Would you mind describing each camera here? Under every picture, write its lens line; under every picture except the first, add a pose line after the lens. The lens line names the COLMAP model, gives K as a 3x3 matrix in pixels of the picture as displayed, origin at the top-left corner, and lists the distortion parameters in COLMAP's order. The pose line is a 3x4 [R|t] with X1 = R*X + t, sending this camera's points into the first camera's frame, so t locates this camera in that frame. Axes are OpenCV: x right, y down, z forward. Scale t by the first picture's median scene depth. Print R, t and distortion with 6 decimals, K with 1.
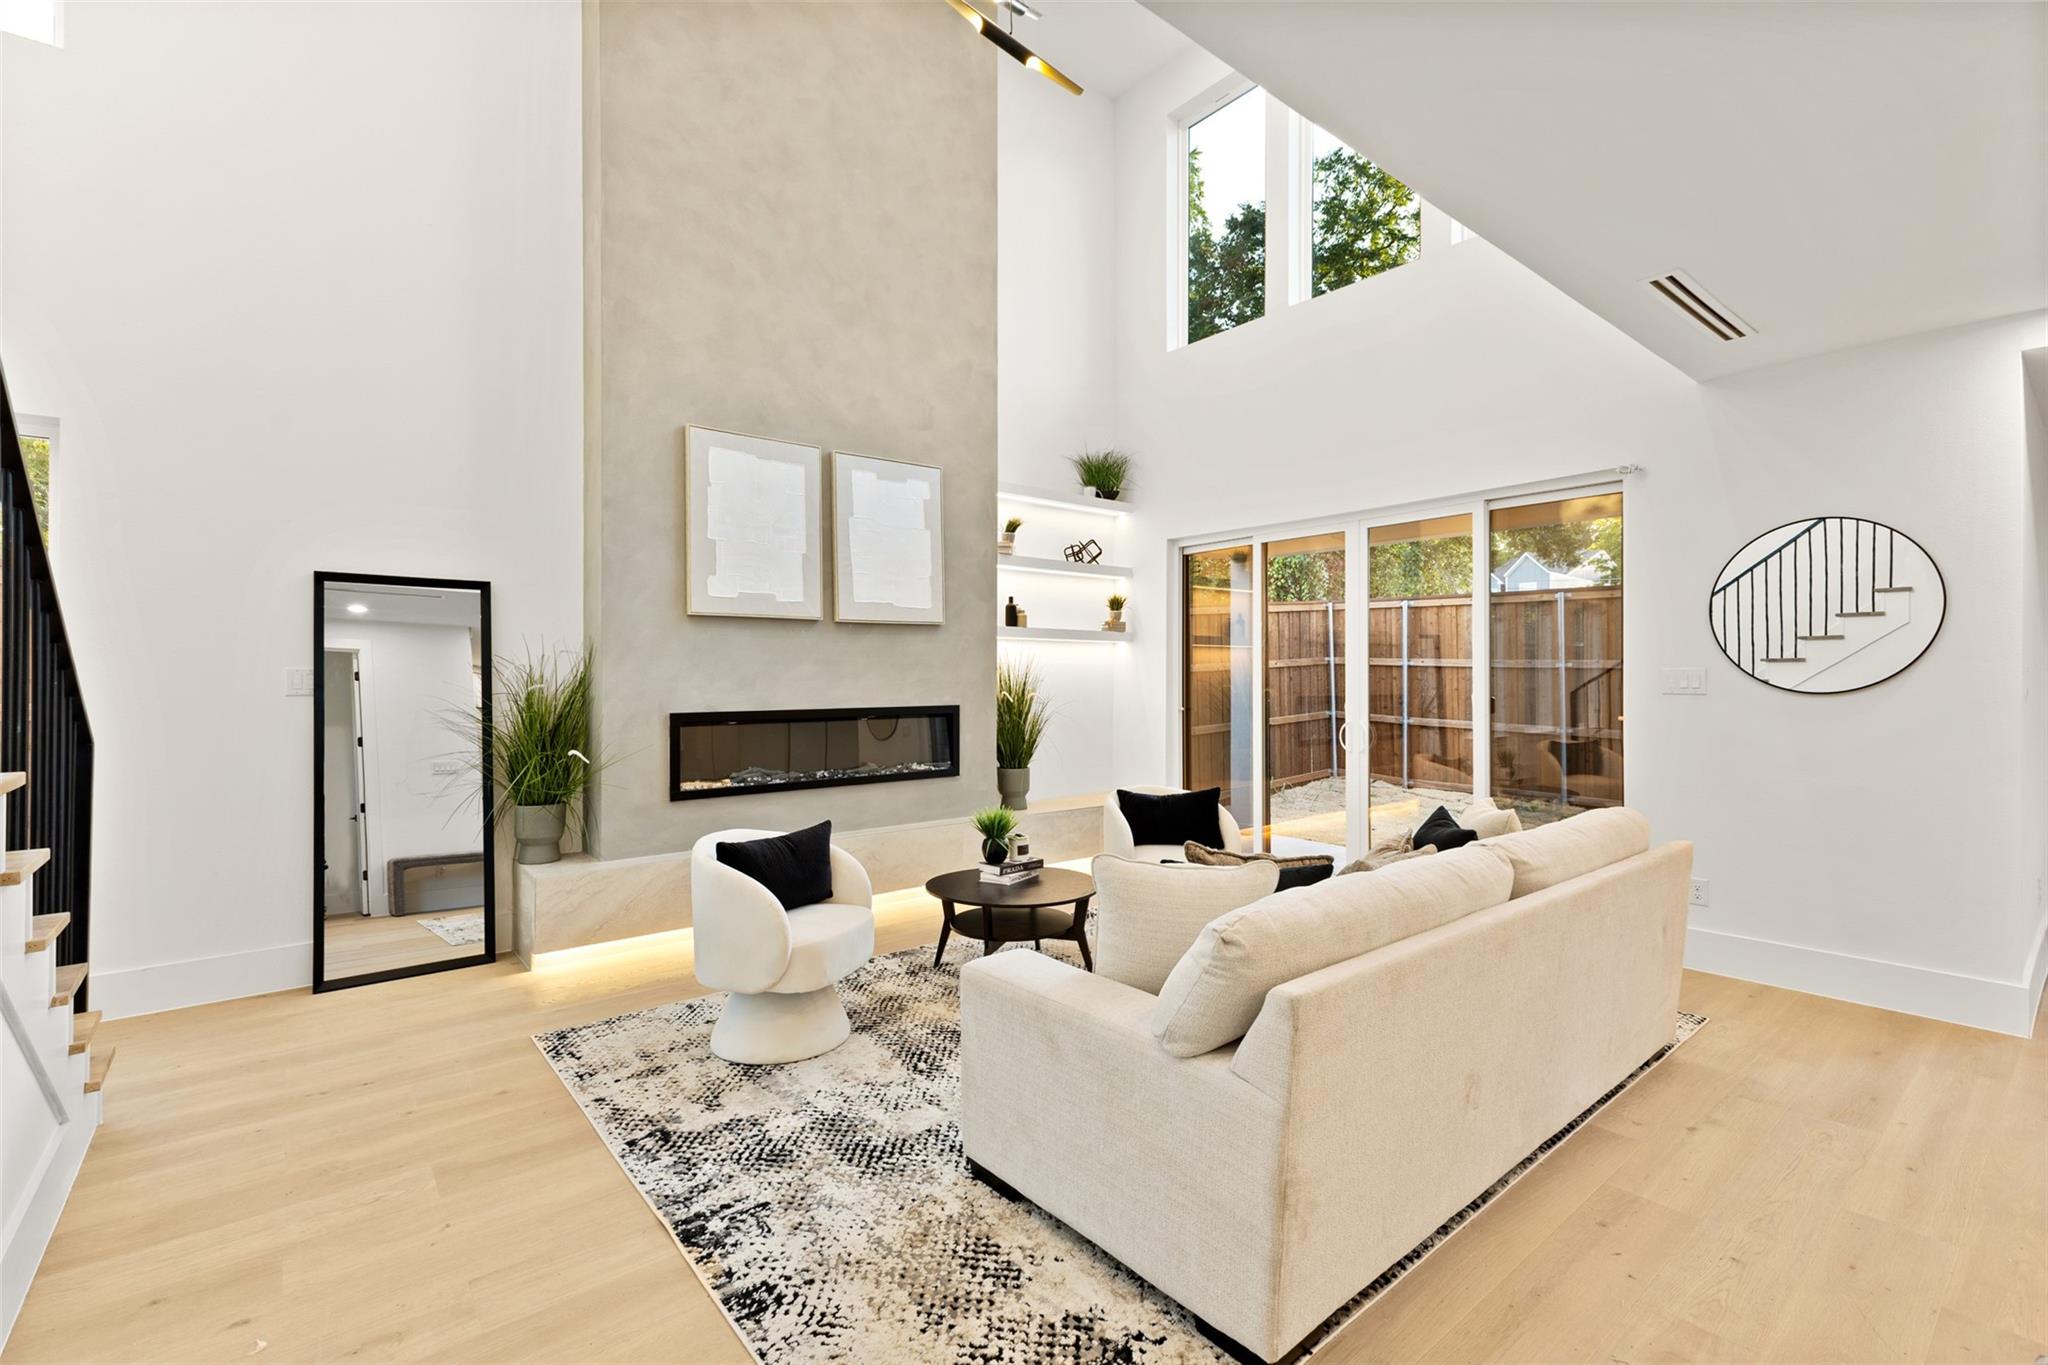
lens RADIAL K [[891.9, 0, 1027.3], [0, 891.9, 672.3], [0, 0, 1]] dist [0.011056, -0.001929]
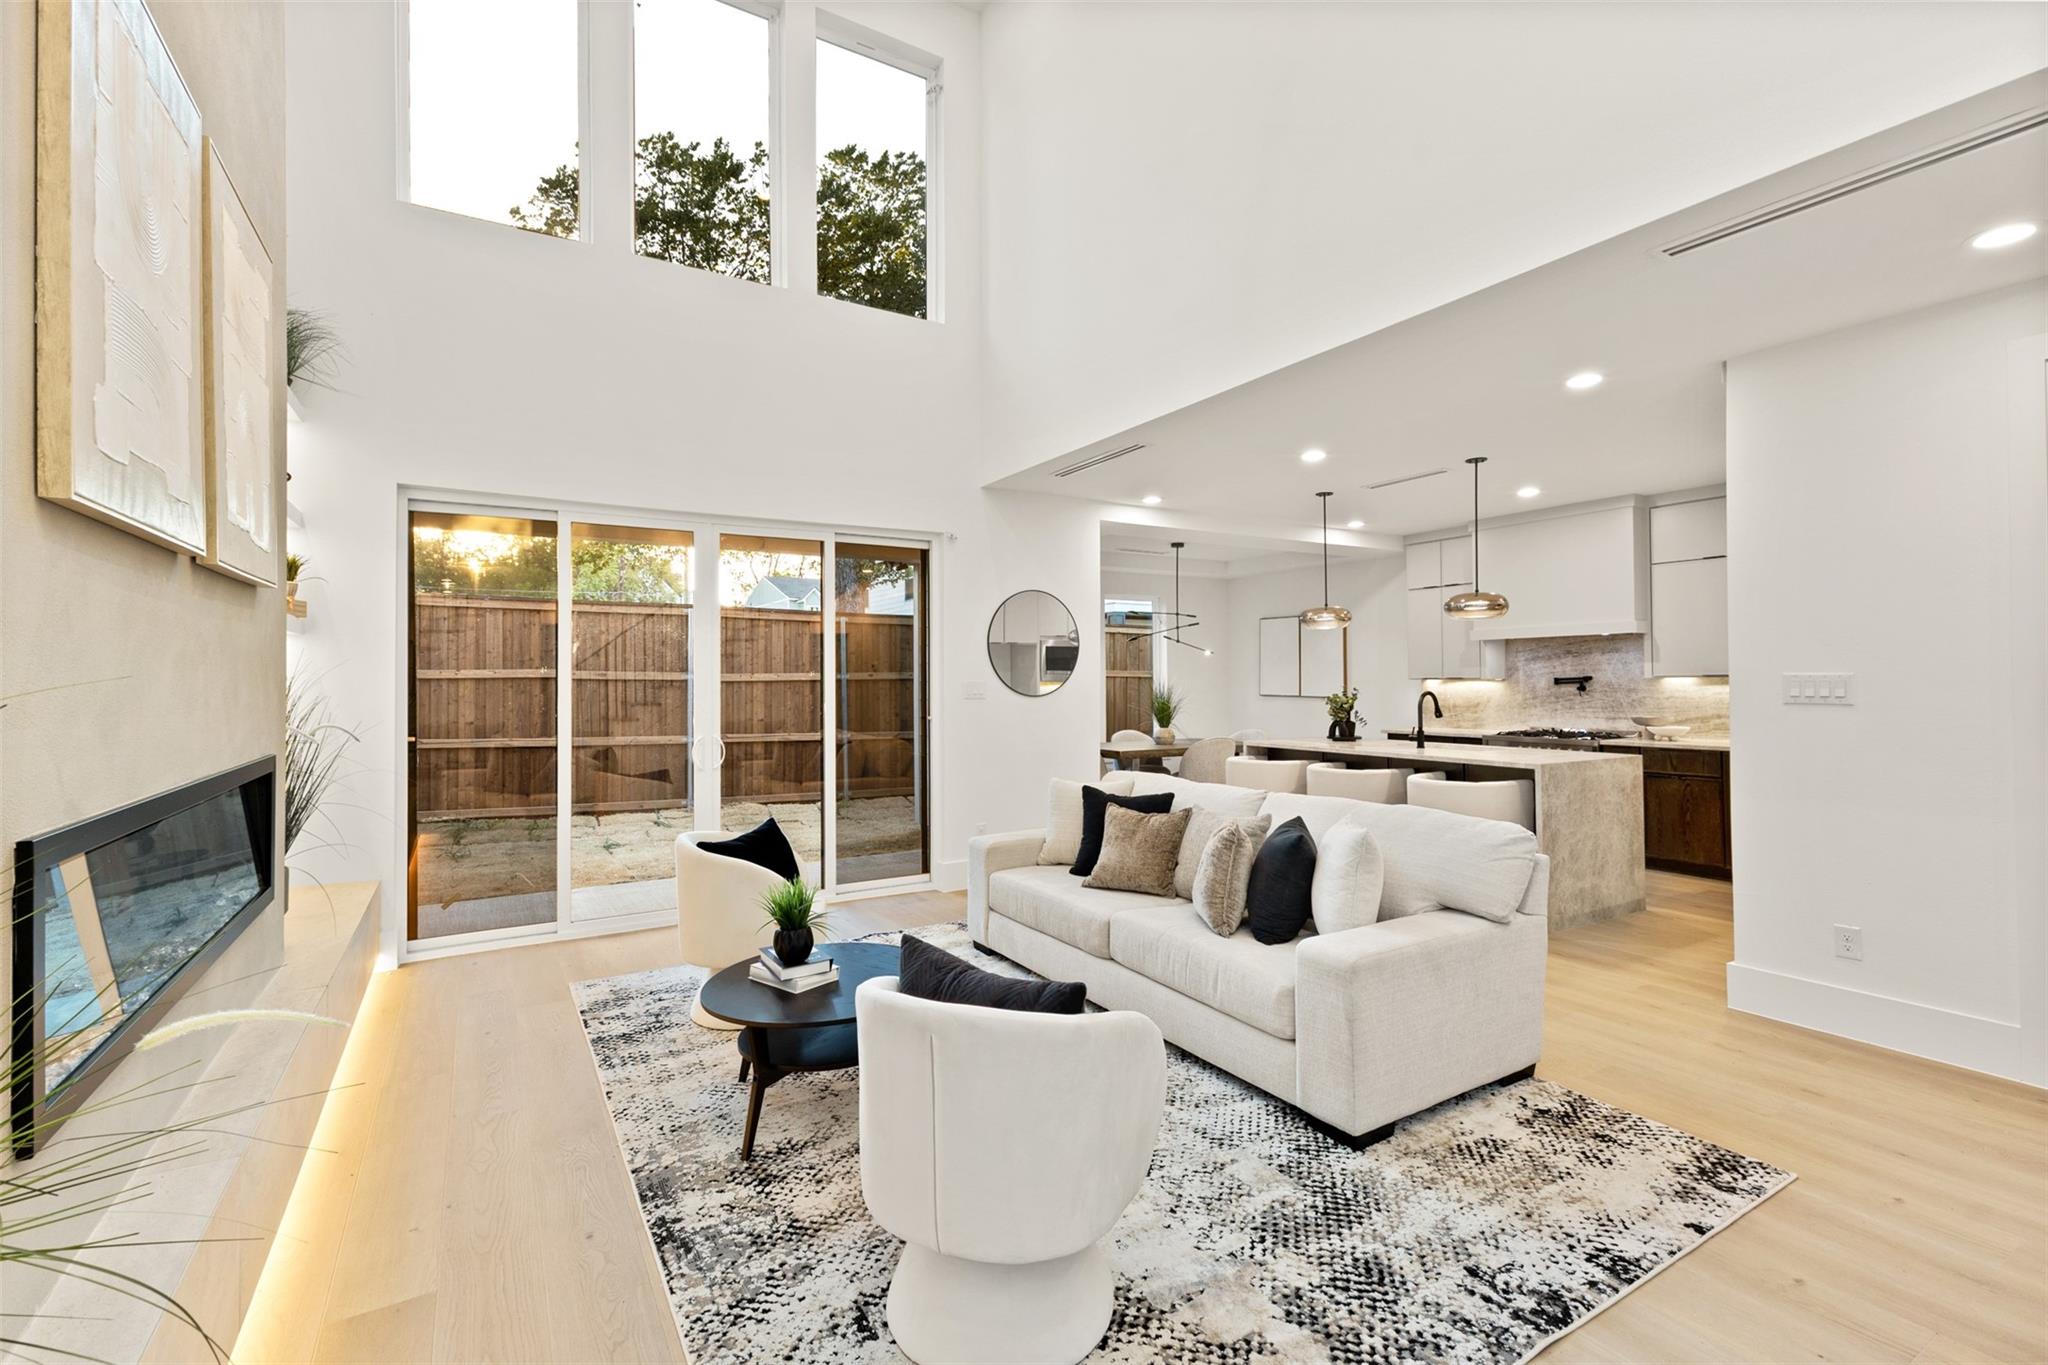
lens RADIAL K [[891.9, 0, 1025.4], [0, 891.9, 677.0], [0, 0, 1]] dist [0.011056, -0.001929]
pose [[0.153736, 0.005465, 0.988097, -0.618039], [0.002230, 0.999980, -0.005878, -0.003565], [-0.988110, 0.003107, 0.153720, 0.634309]]
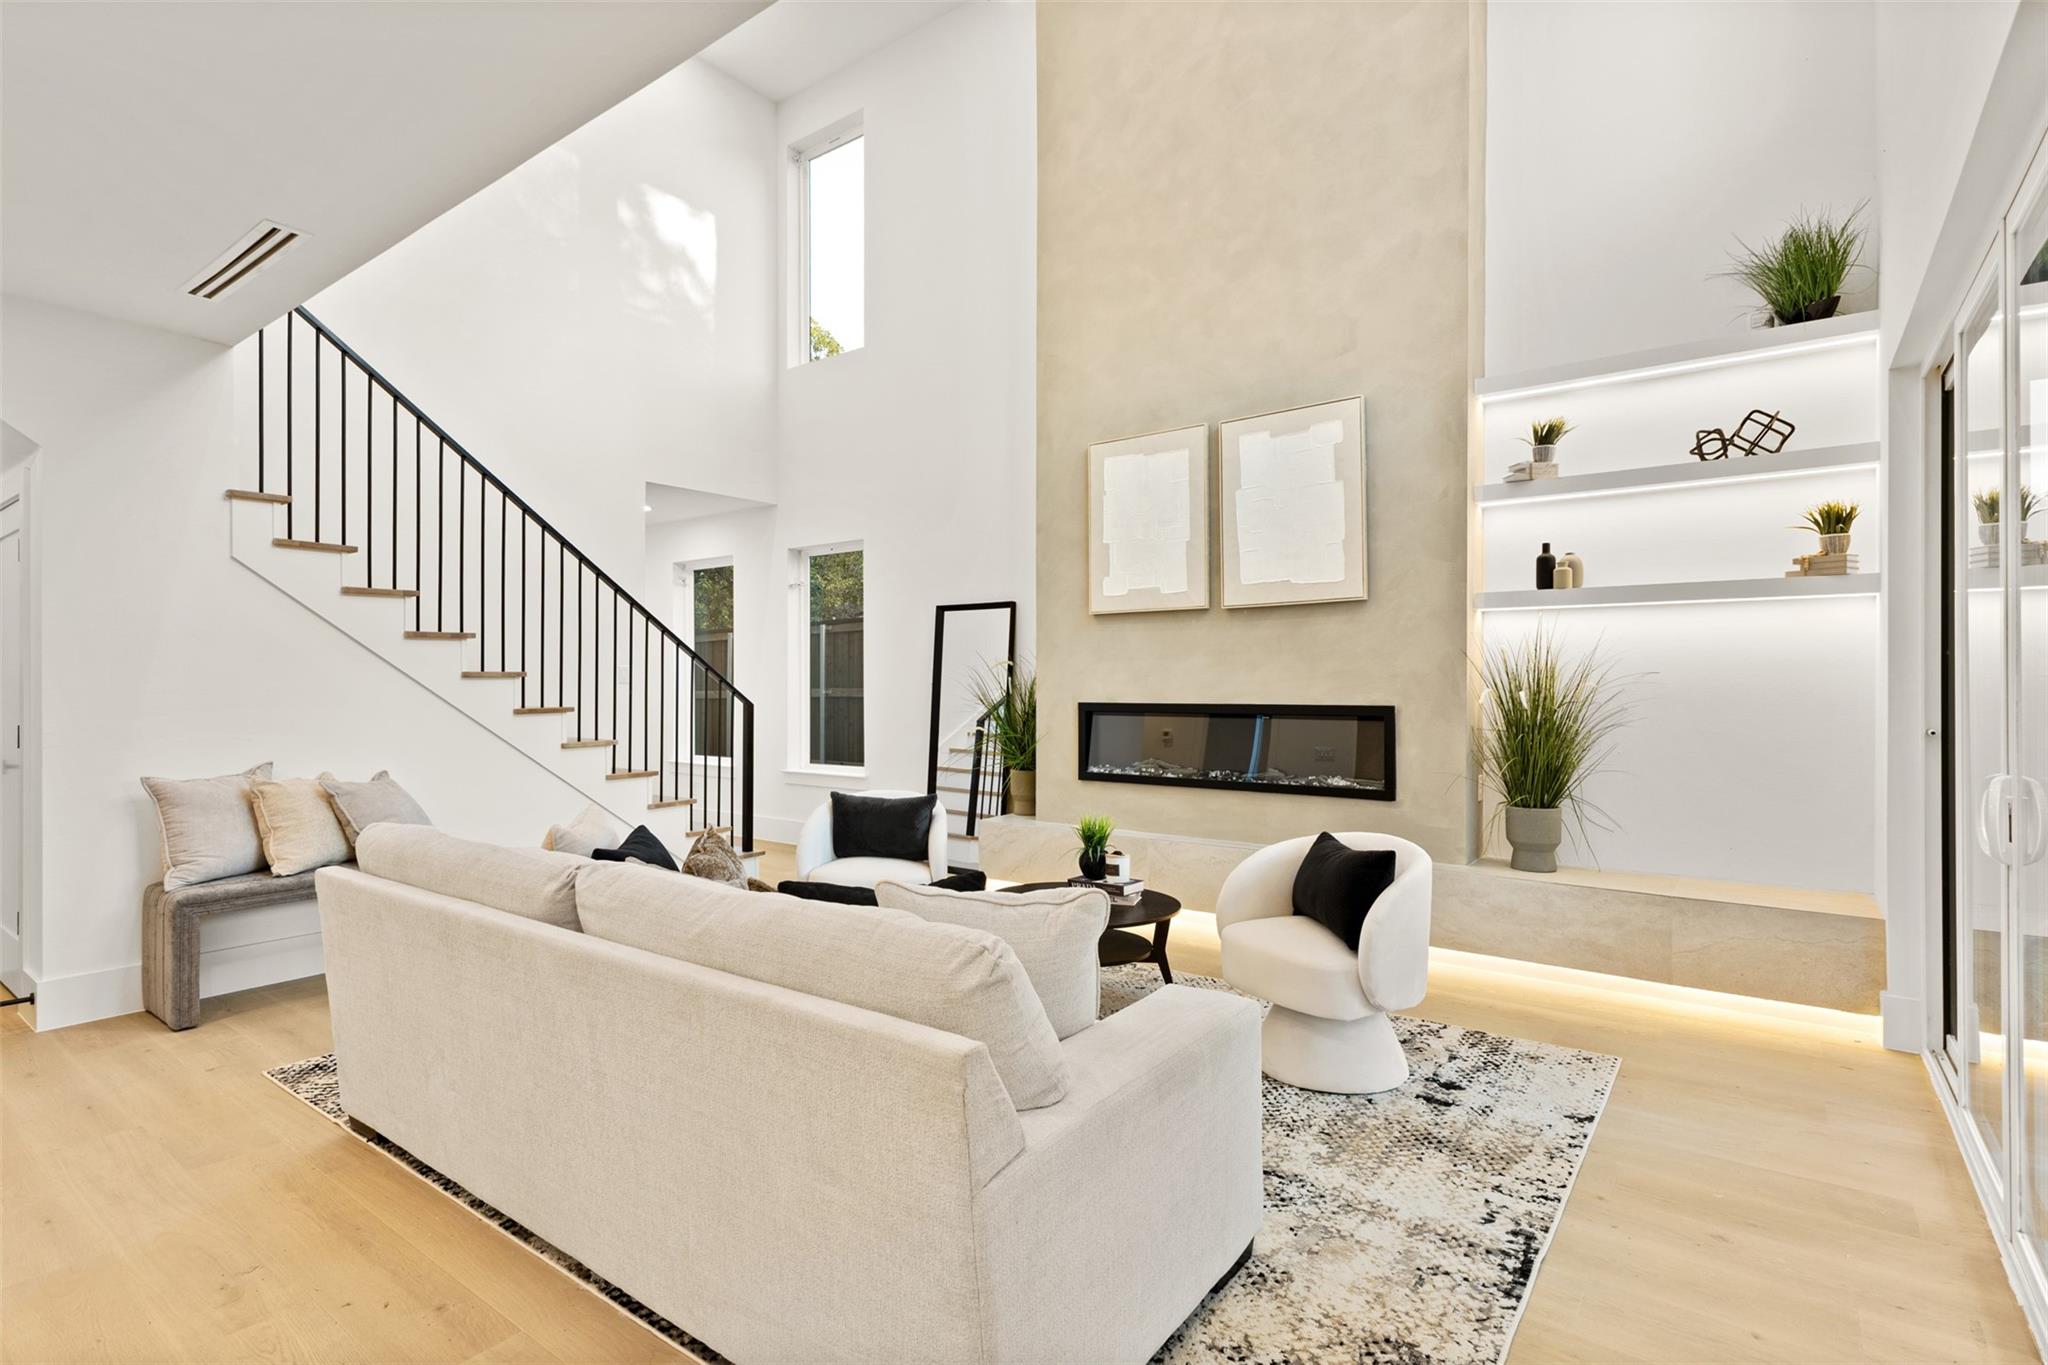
lens RADIAL K [[986.3, 0, 1034.3], [0, 986.3, 680.4], [0, 0, 1]] dist [-0.000051, -0.000371]
pose [[0.250983, -0.001806, -0.967990, 0.780855], [0.006654, 0.999978, -0.000141, 0.016791], [0.967969, -0.006406, 0.250990, 0.612685]]
